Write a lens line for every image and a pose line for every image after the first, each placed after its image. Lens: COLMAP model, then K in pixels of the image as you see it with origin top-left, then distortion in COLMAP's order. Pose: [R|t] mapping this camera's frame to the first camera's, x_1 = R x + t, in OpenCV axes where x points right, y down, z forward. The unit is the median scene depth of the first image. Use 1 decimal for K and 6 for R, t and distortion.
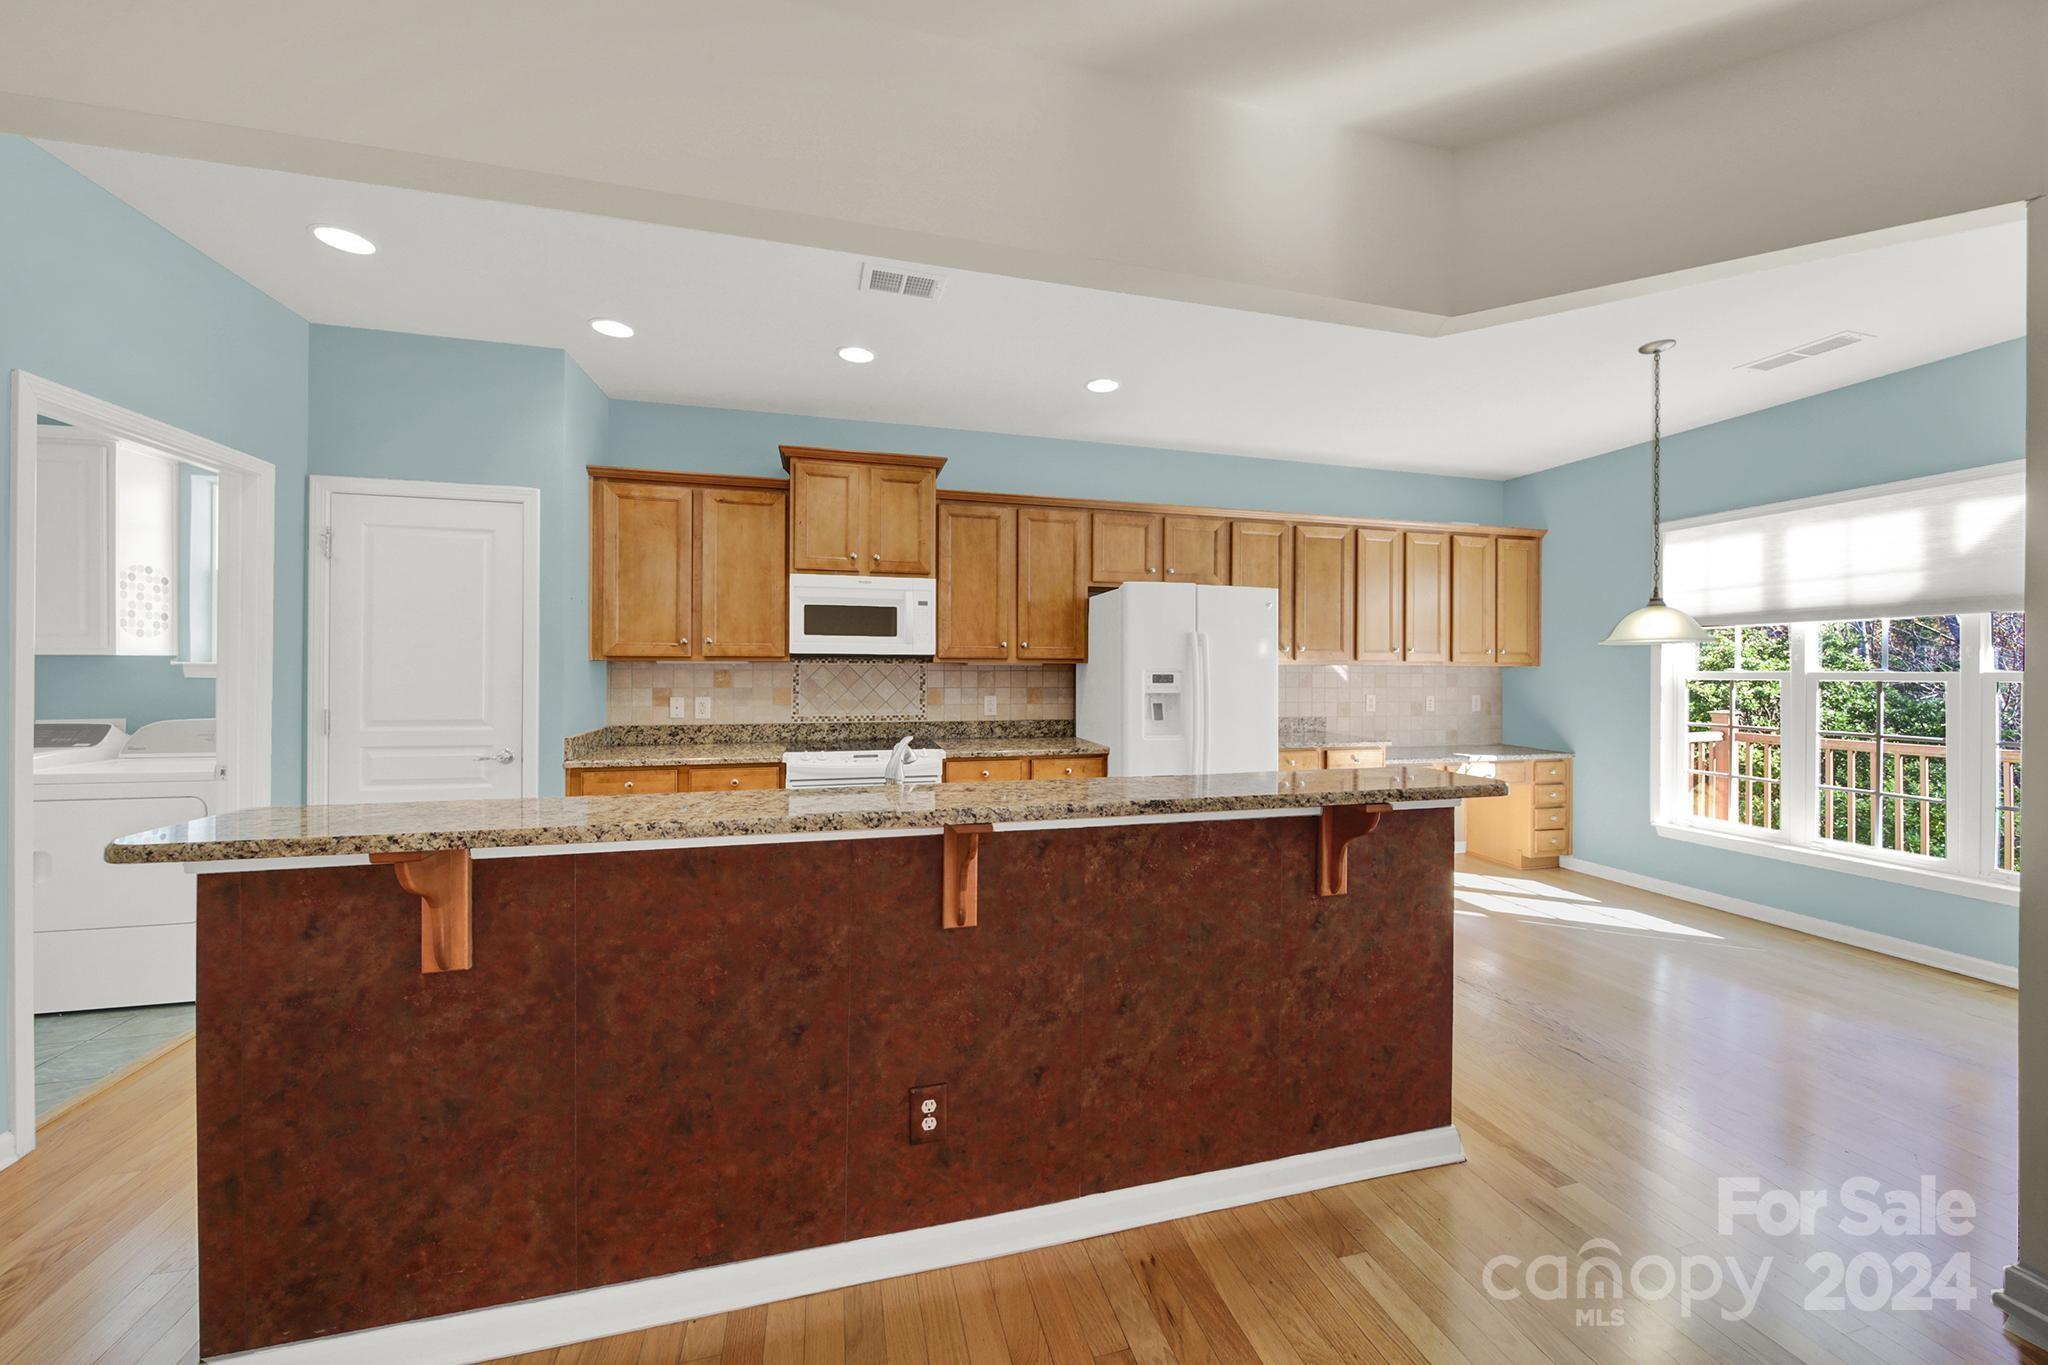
lens RADIAL K [[732.9, 0, 1028.2], [0, 732.9, 673.5], [0, 0, 1]] dist [-0.001885, -0.000207]
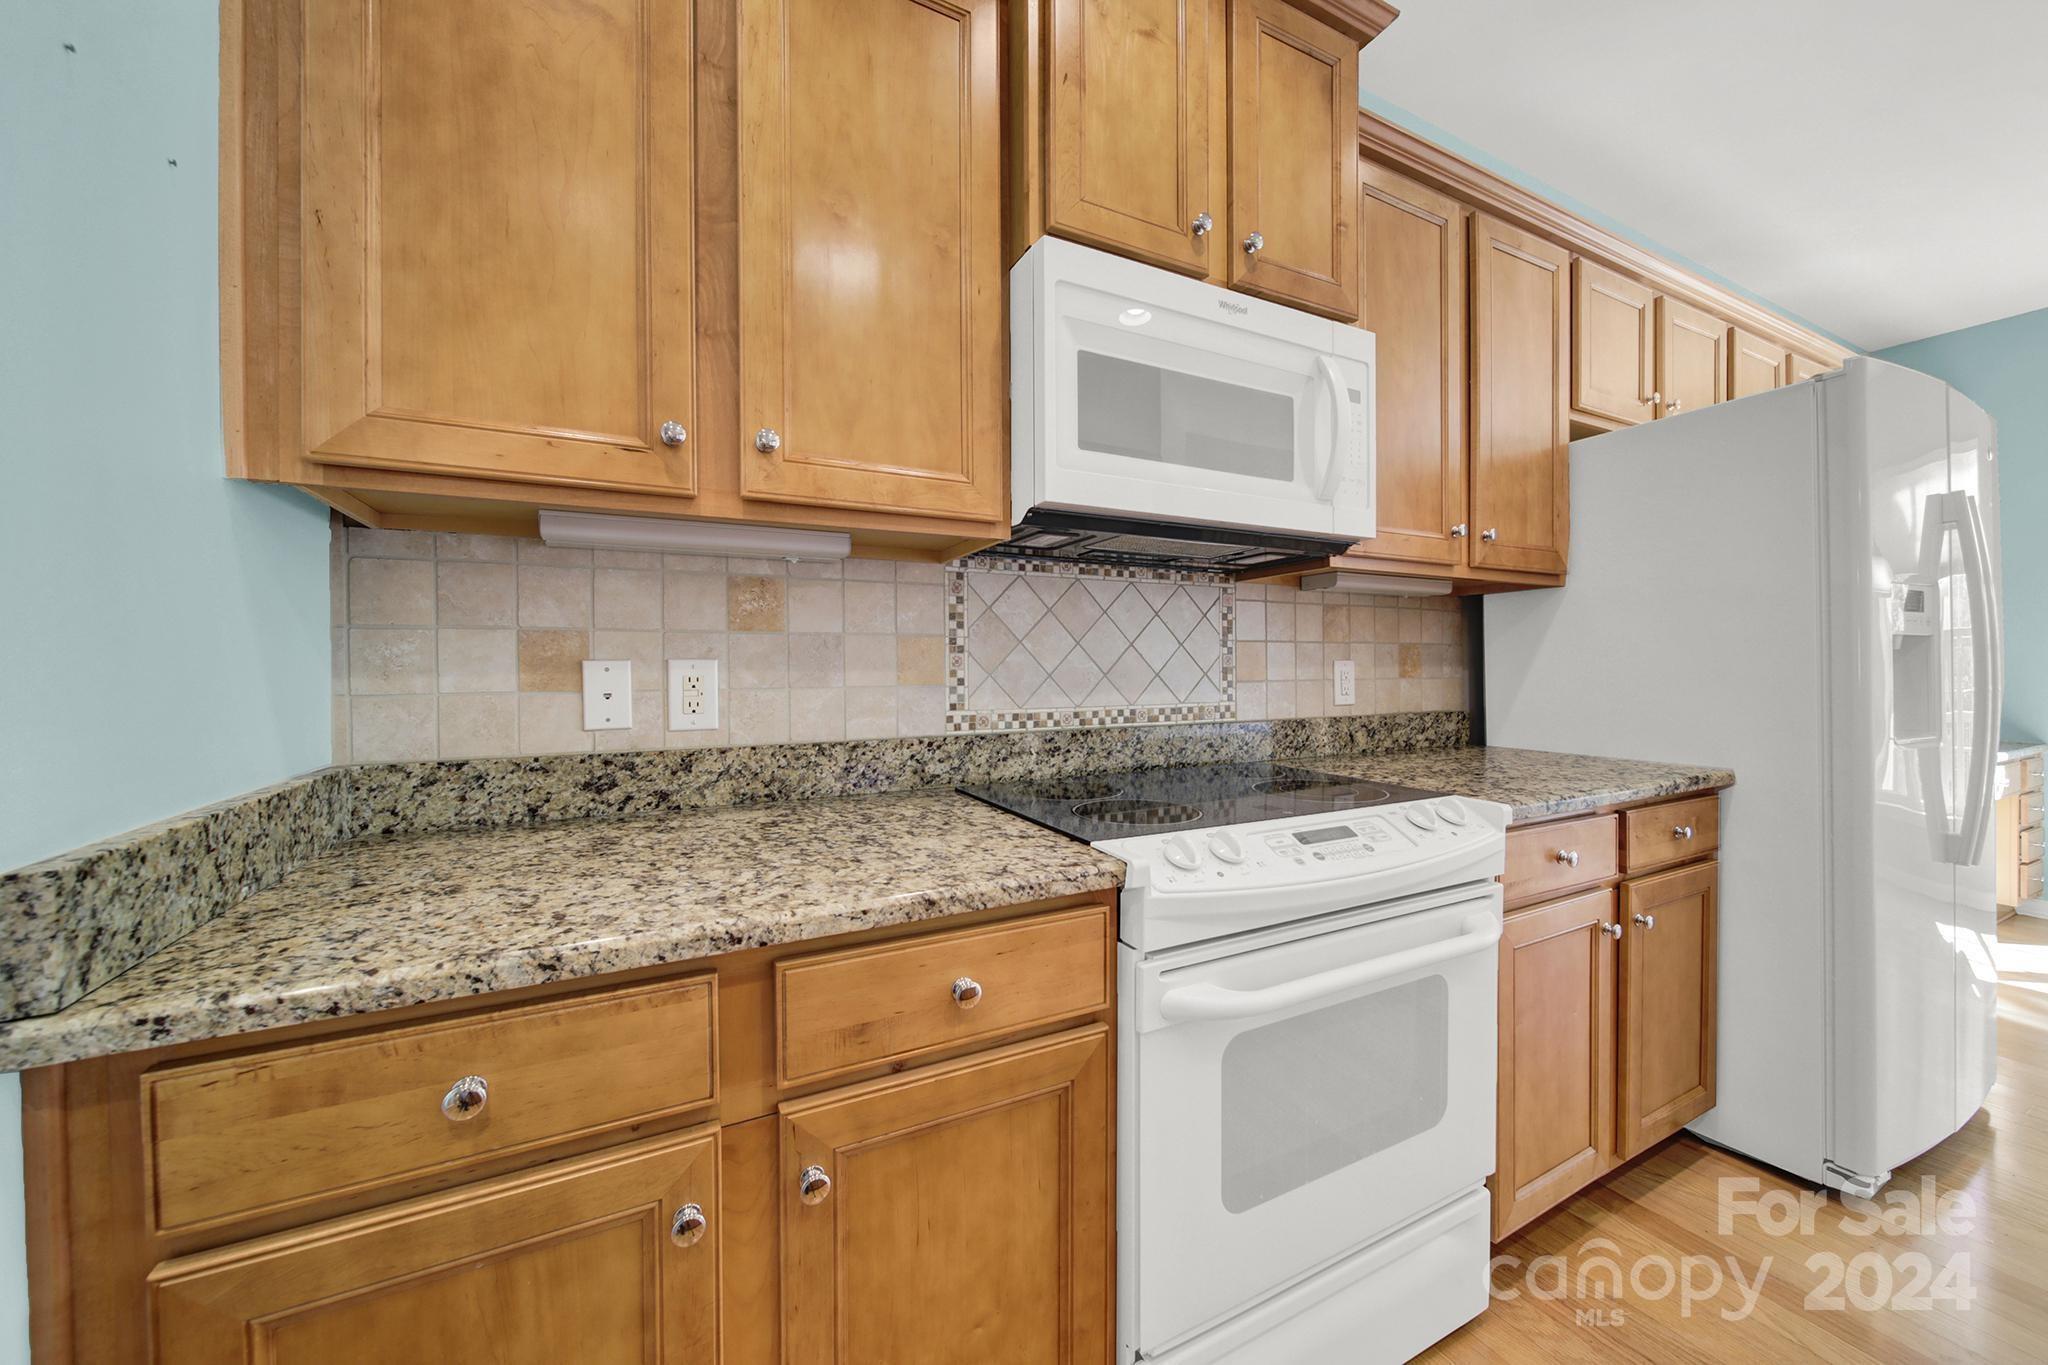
lens RADIAL K [[744.6, 0, 1029.0], [0, 744.6, 678.2], [0, 0, 1]] dist [-0.000783, 0.000247]
pose [[0.976940, -0.013548, 0.213086, -0.377781], [0.012647, 0.999904, 0.005588, 0.040525], [-0.213141, -0.002764, 0.977018, 0.667867]]
